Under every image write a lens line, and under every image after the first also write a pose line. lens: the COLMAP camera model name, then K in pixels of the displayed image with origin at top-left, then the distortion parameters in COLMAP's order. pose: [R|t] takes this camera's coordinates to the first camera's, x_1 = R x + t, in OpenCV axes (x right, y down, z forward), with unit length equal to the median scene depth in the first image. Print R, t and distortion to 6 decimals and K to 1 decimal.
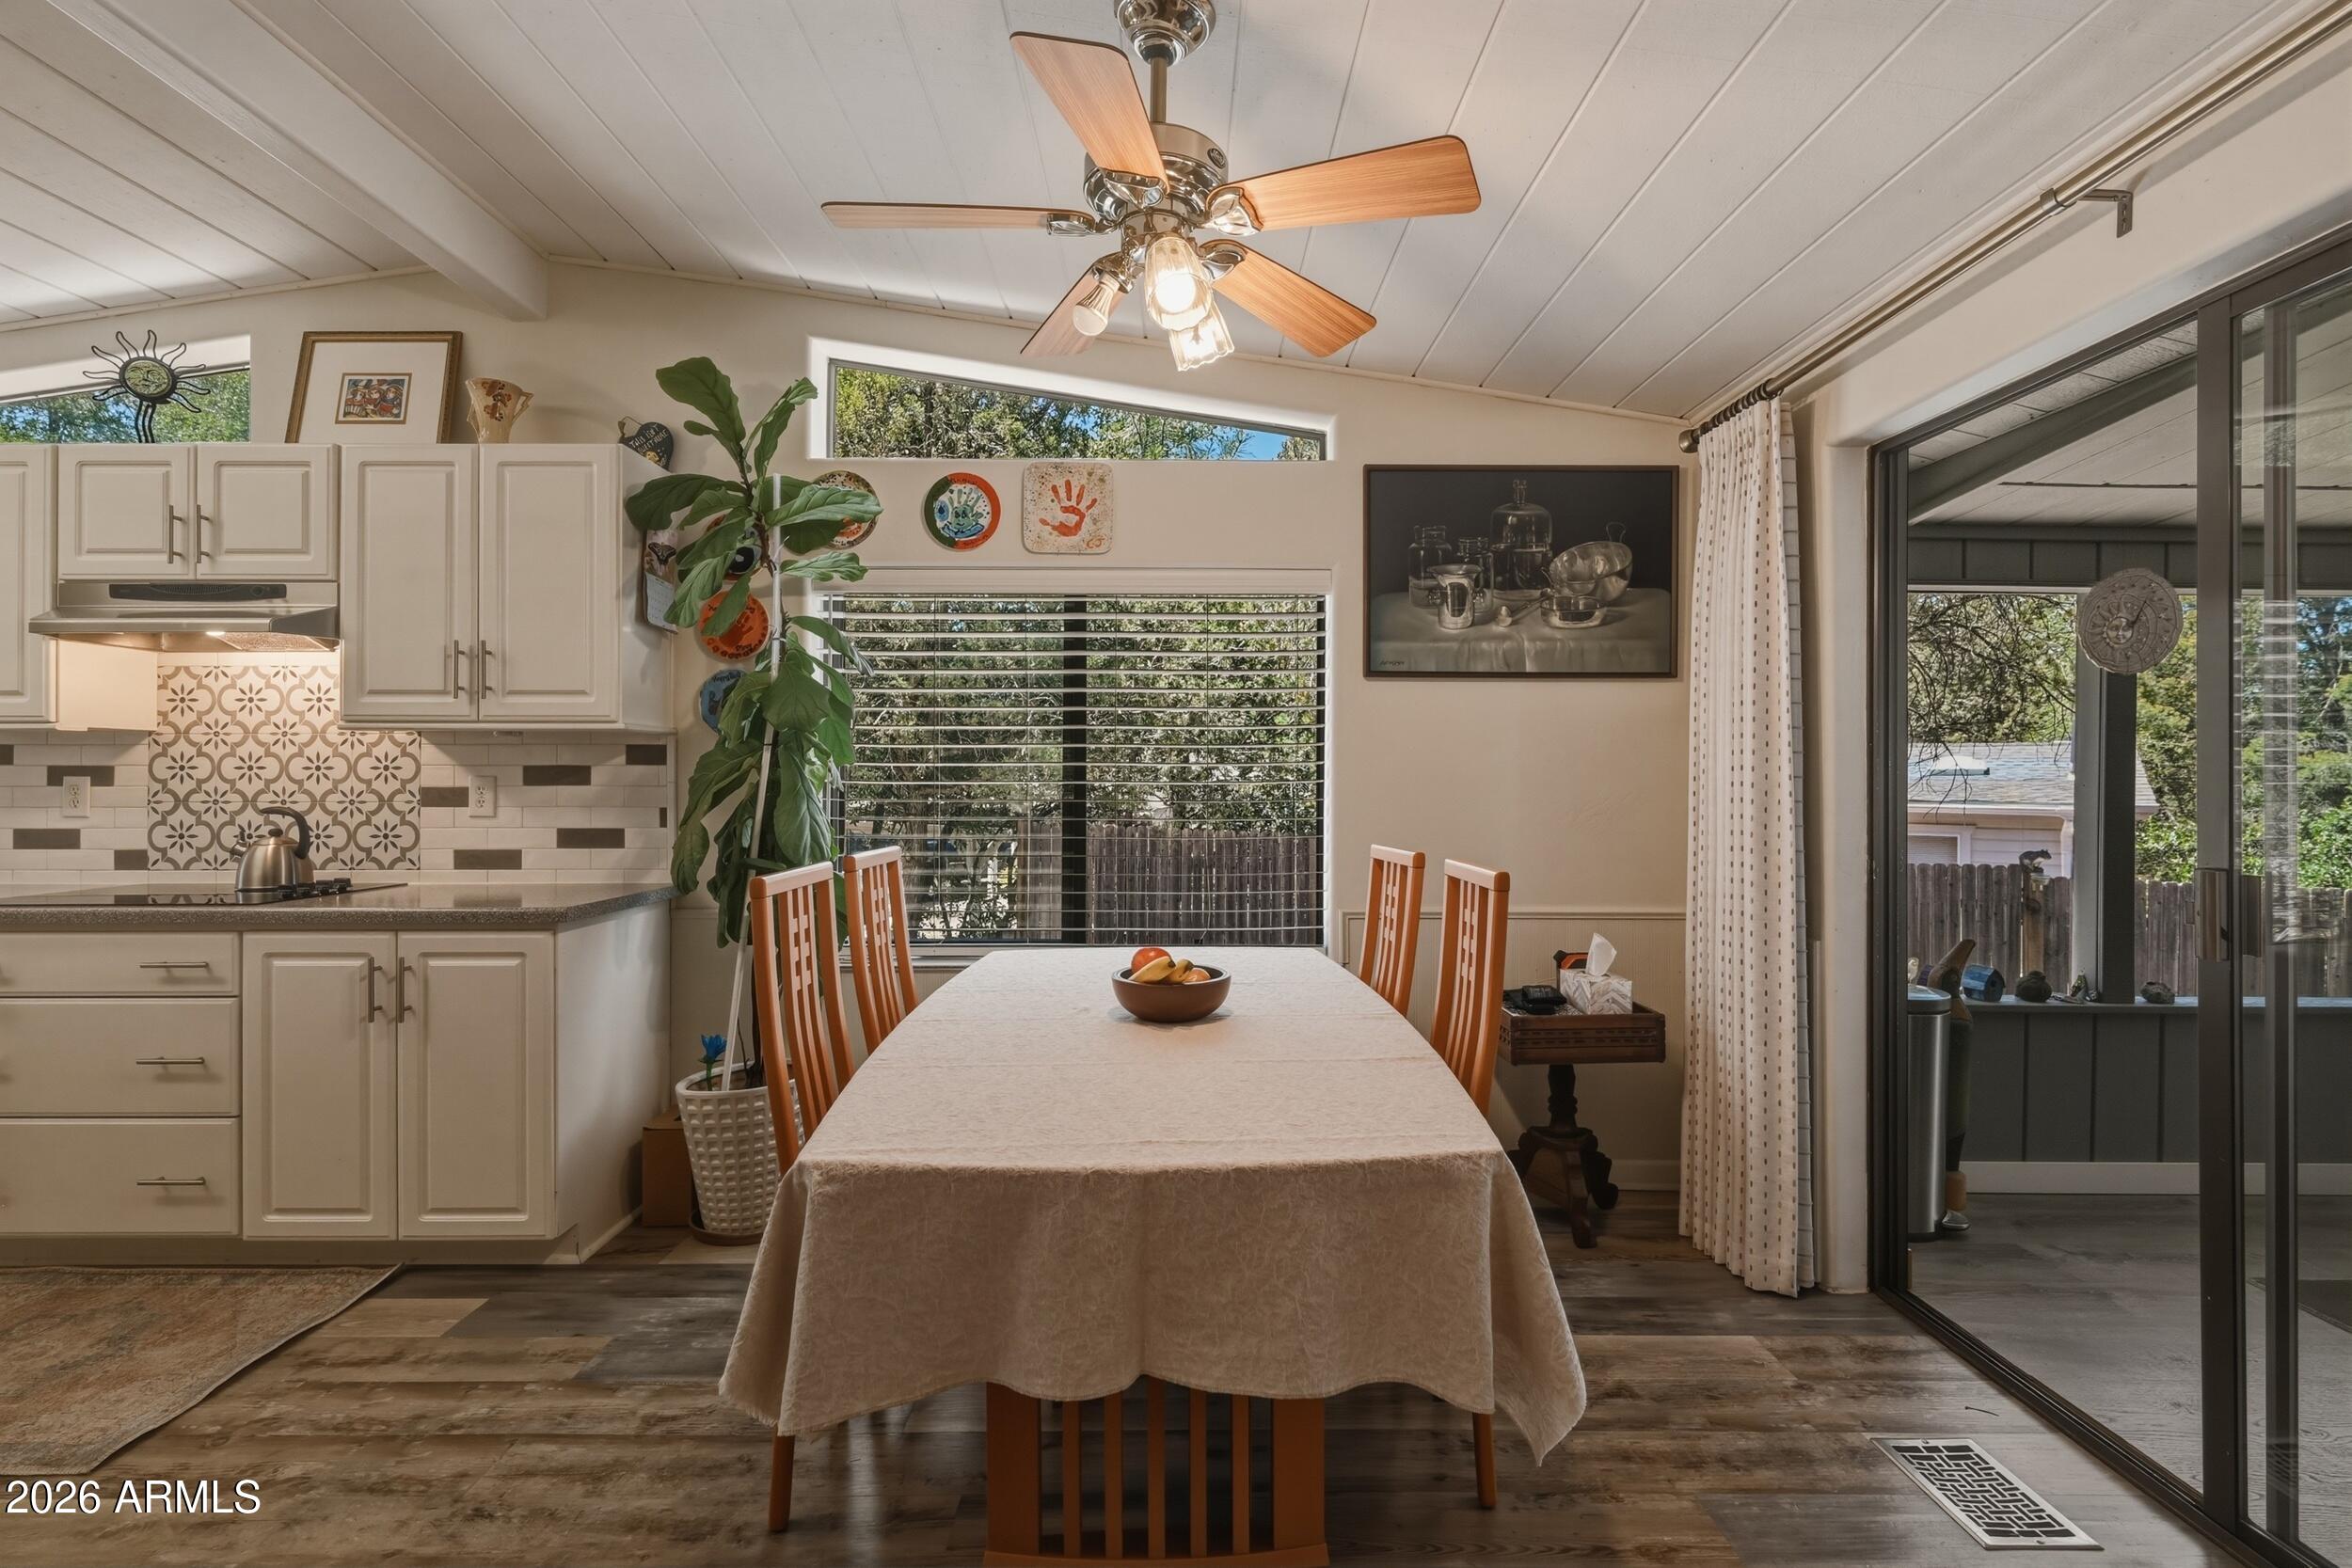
lens RADIAL K [[1097.1, 0, 1175.9], [0, 1097.1, 774.5], [0, 0, 1]] dist [-0.000372, -0.000416]
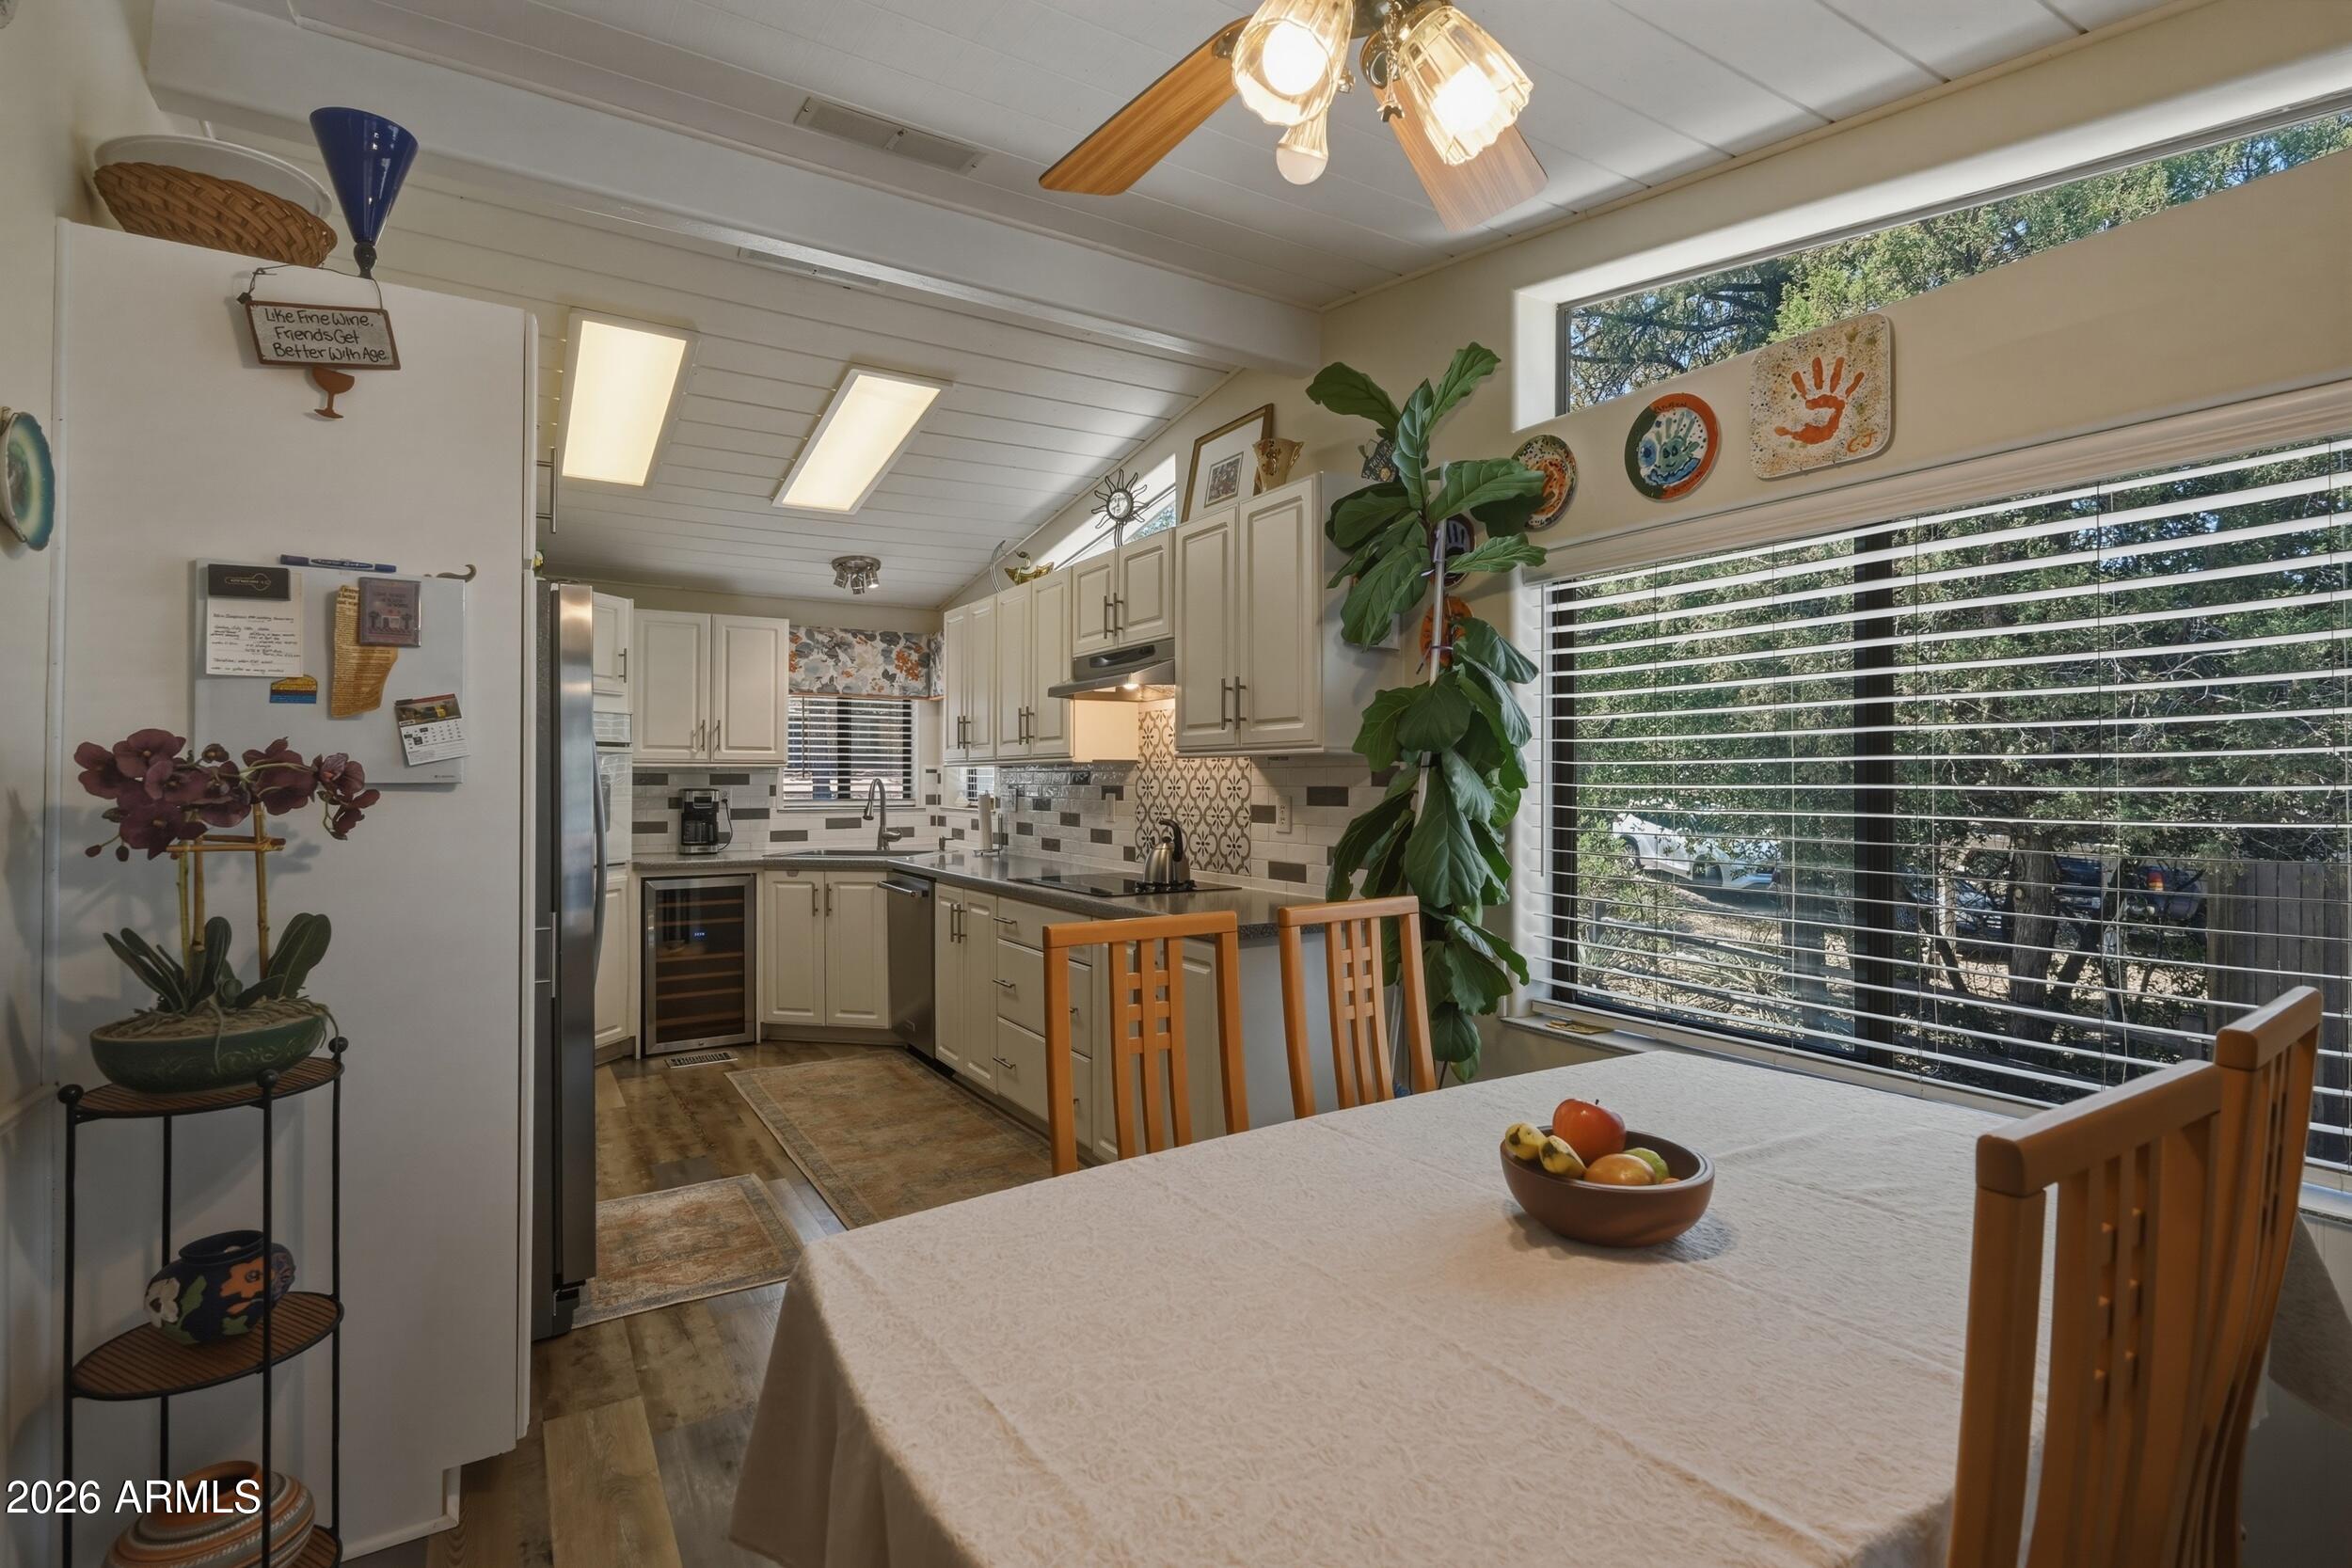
lens RADIAL K [[1097.1, 0, 1181.9], [0, 1097.1, 764.4], [0, 0, 1]] dist [-0.000372, -0.000416]
pose [[0.522758, -0.012894, -0.852384, 0.263738], [0.004561, 0.999914, -0.012329, -0.017425], [0.852469, 0.002557, 0.522771, 0.332232]]
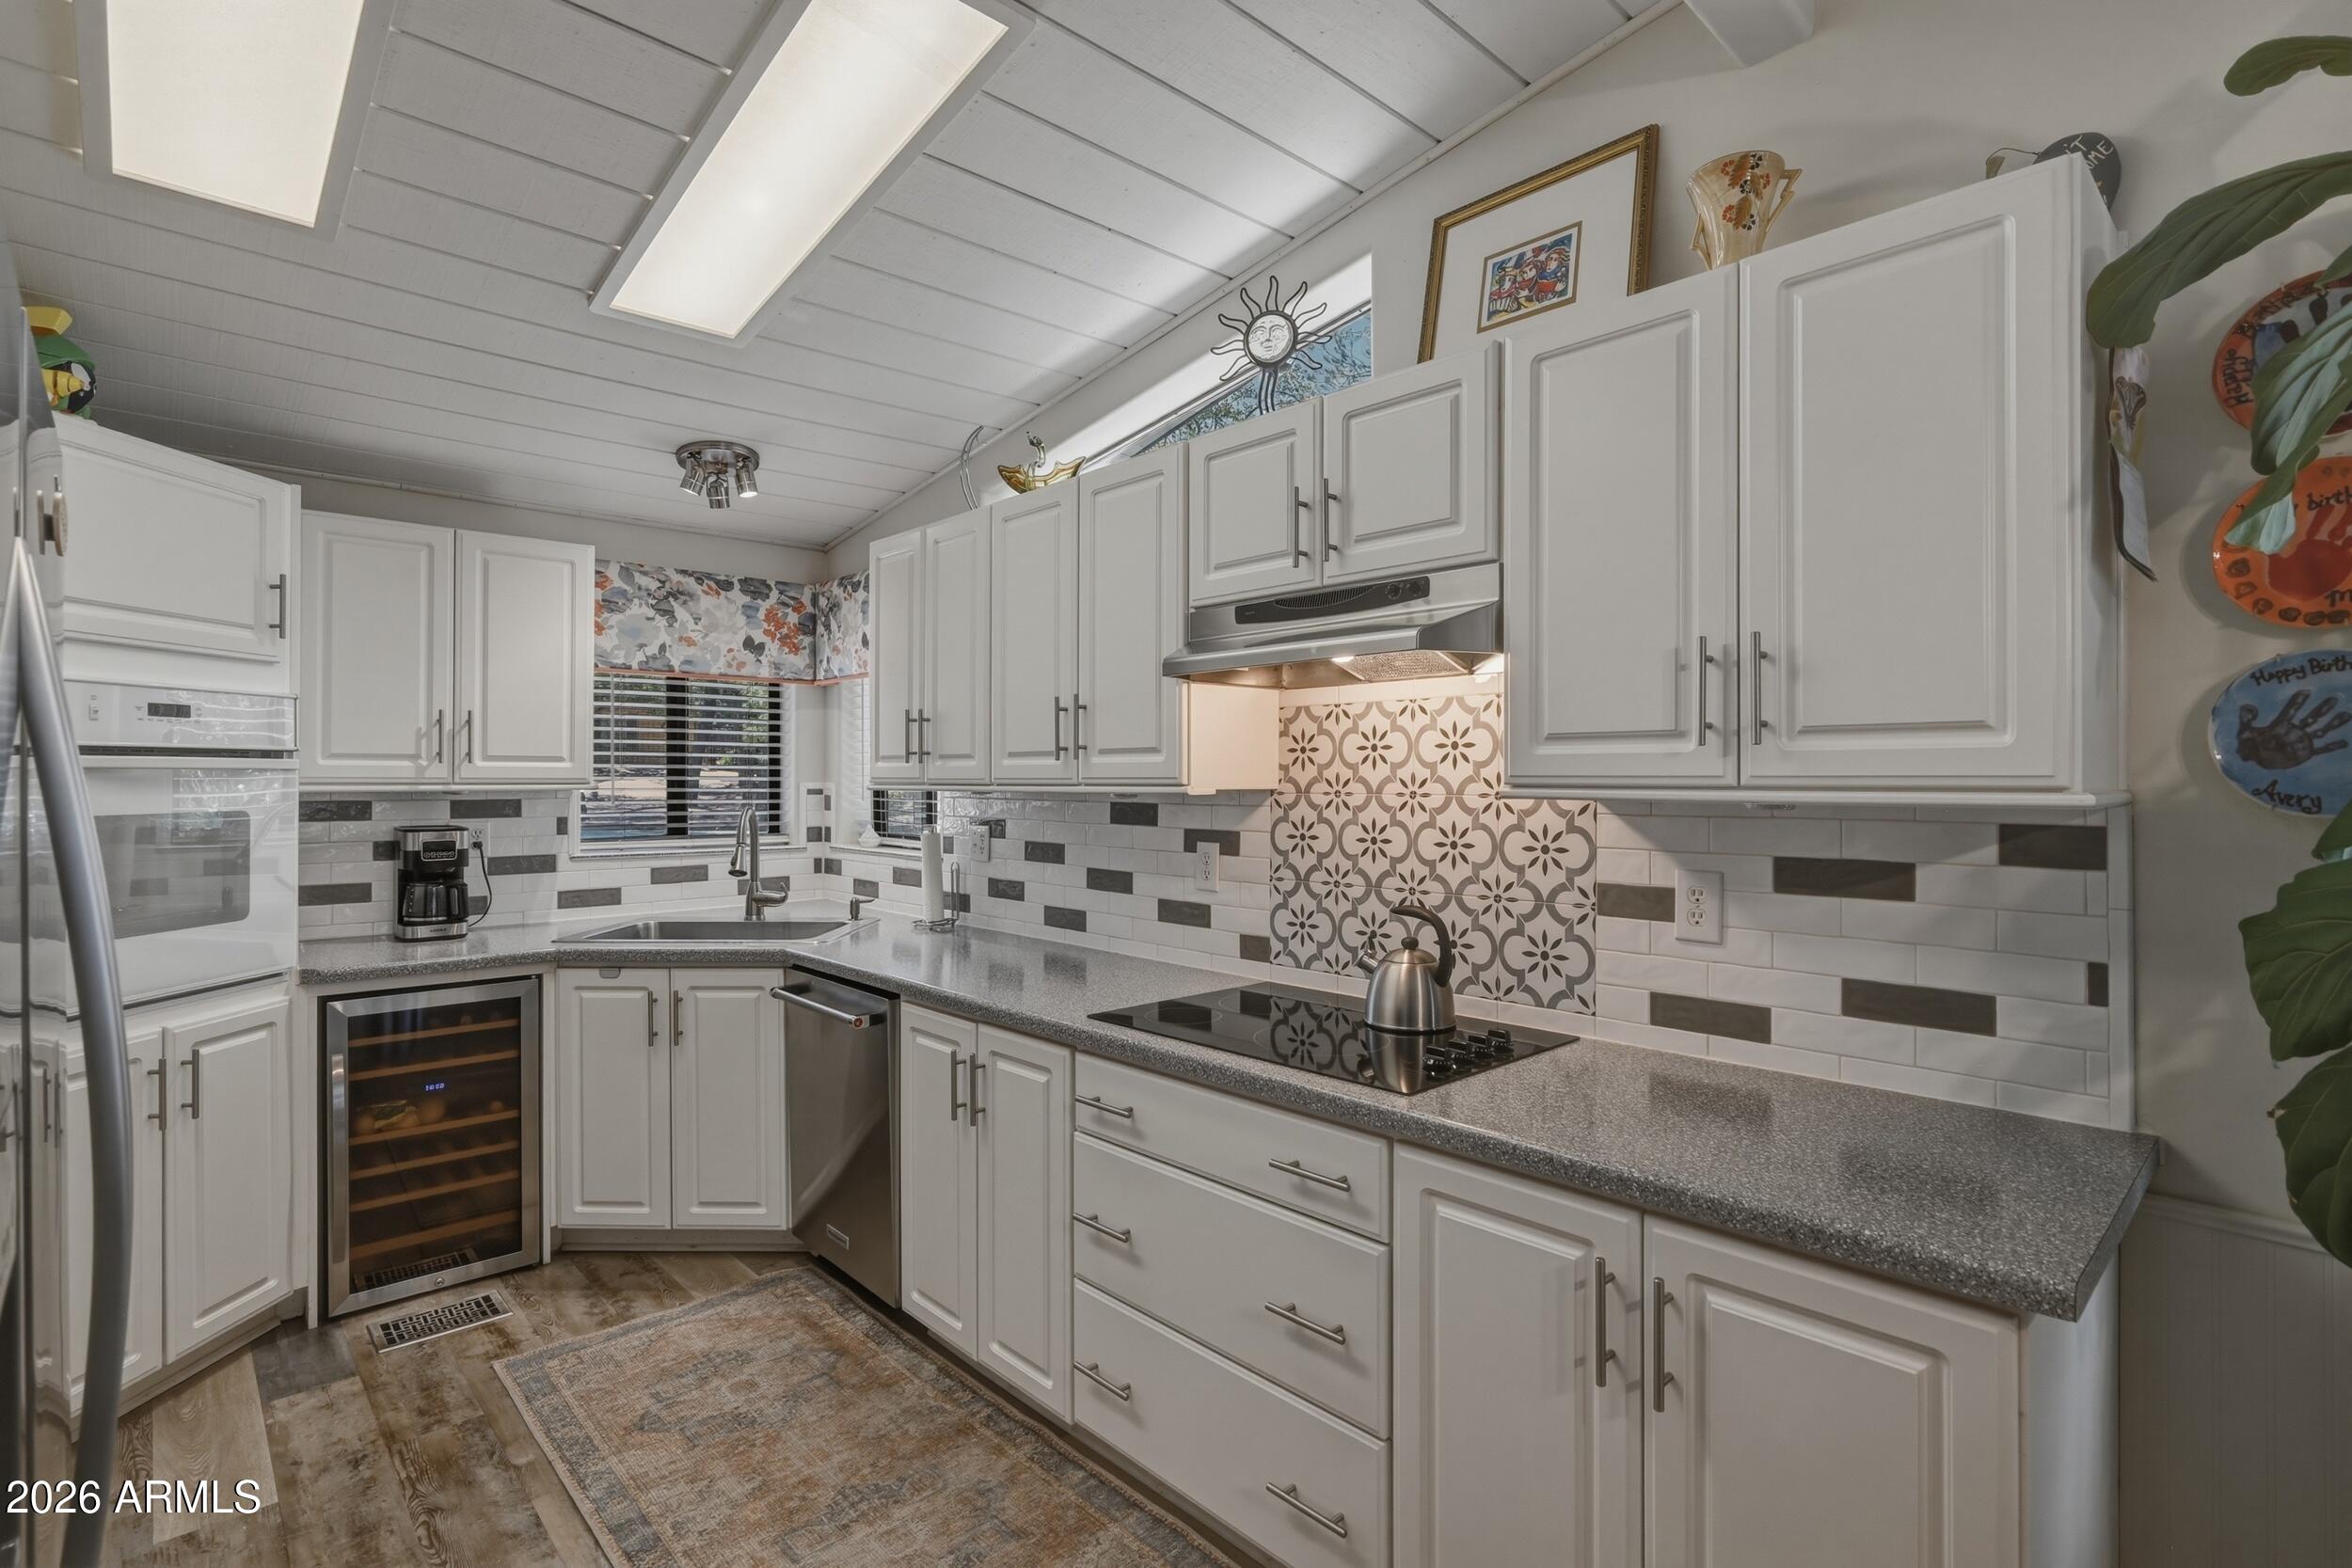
lens RADIAL K [[1097.1, 0, 1175.1], [0, 1097.1, 775.2], [0, 0, 1]] dist [-0.000372, -0.000416]
pose [[0.677671, -0.001880, -0.735362, -0.395099], [0.002228, 0.999997, -0.000503, -0.049804], [0.735362, -0.001297, 0.677674, 0.405745]]
